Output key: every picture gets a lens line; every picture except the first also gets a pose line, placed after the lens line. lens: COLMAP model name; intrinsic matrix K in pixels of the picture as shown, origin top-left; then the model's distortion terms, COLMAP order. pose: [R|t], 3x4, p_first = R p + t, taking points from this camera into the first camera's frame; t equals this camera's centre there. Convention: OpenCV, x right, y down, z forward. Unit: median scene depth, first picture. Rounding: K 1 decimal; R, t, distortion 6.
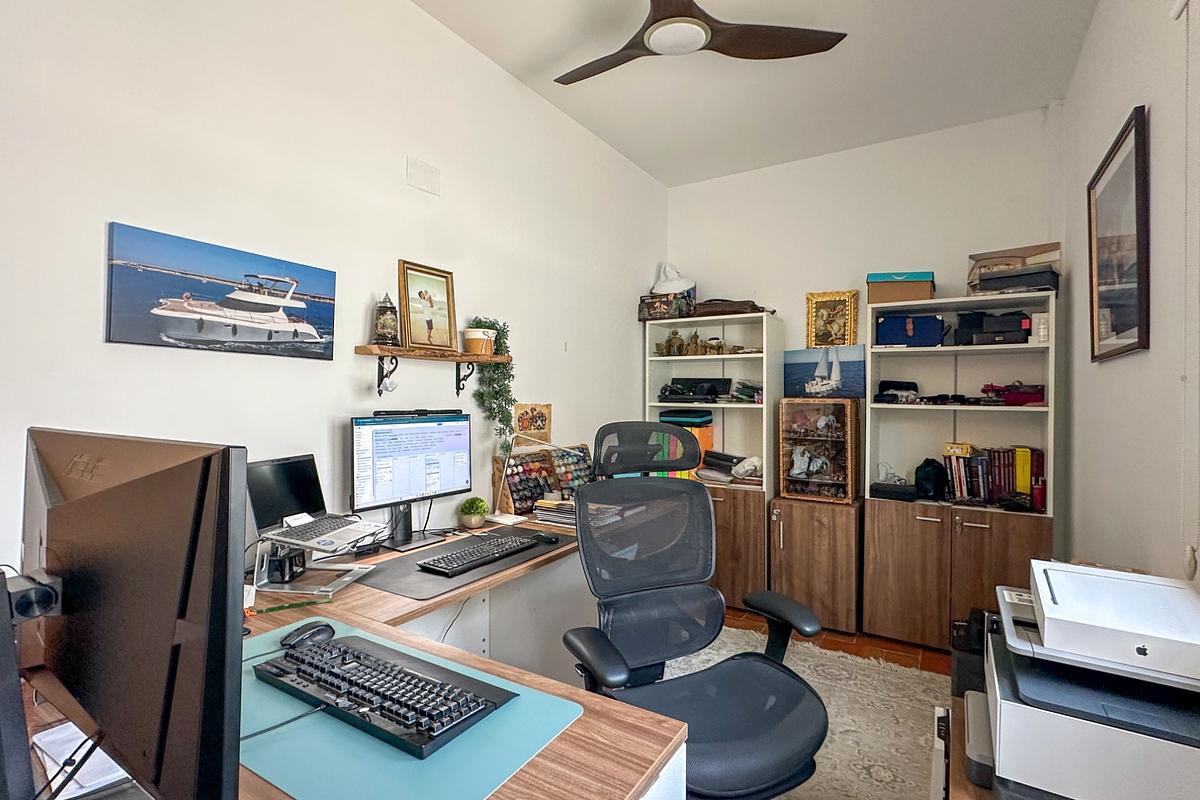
lens RADIAL K [[568.2, 0, 600.3], [0, 568.2, 397.9], [0, 0, 1]] dist [0.000726, 0.000942]
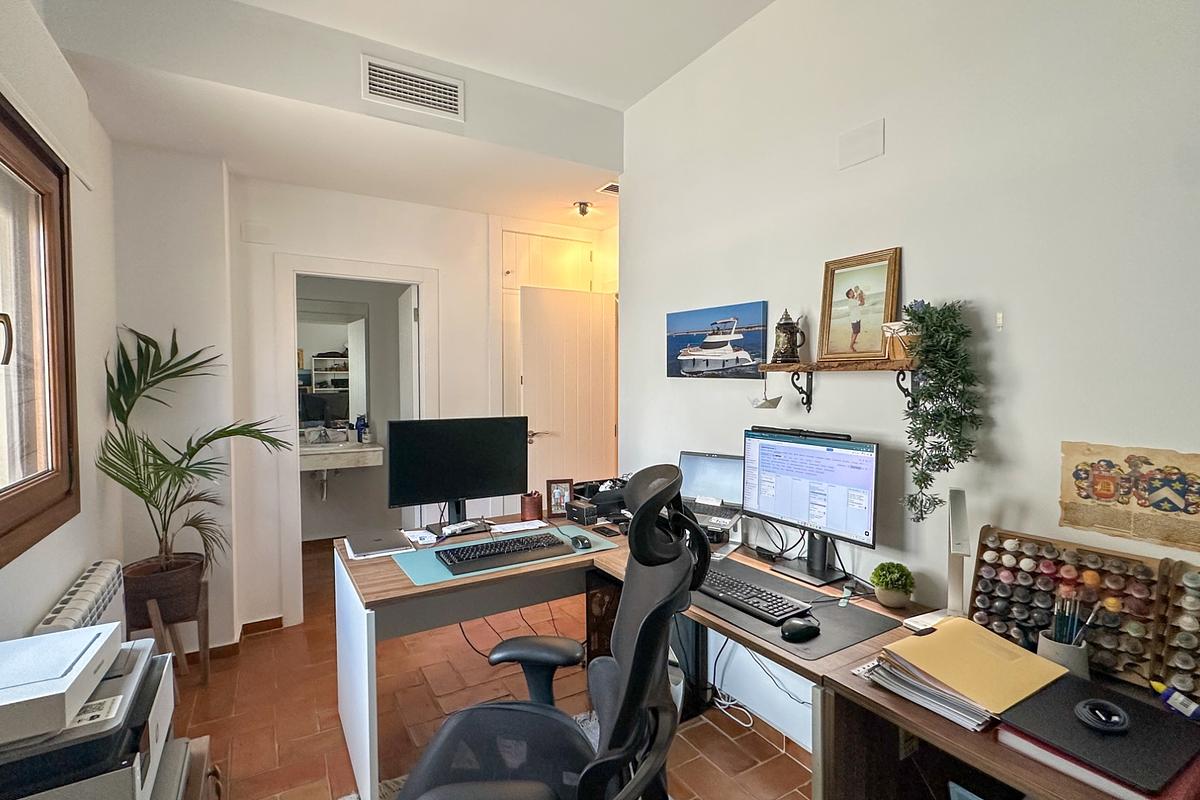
lens RADIAL K [[568.2, 0, 600.3], [0, 568.2, 397.9], [0, 0, 1]] dist [0.000726, 0.000942]
pose [[-0.452267, 0.024231, -0.891554, 0.733179], [-0.002087, 0.999599, 0.028226, -0.062934], [0.891880, 0.014626, -0.452035, 1.290720]]
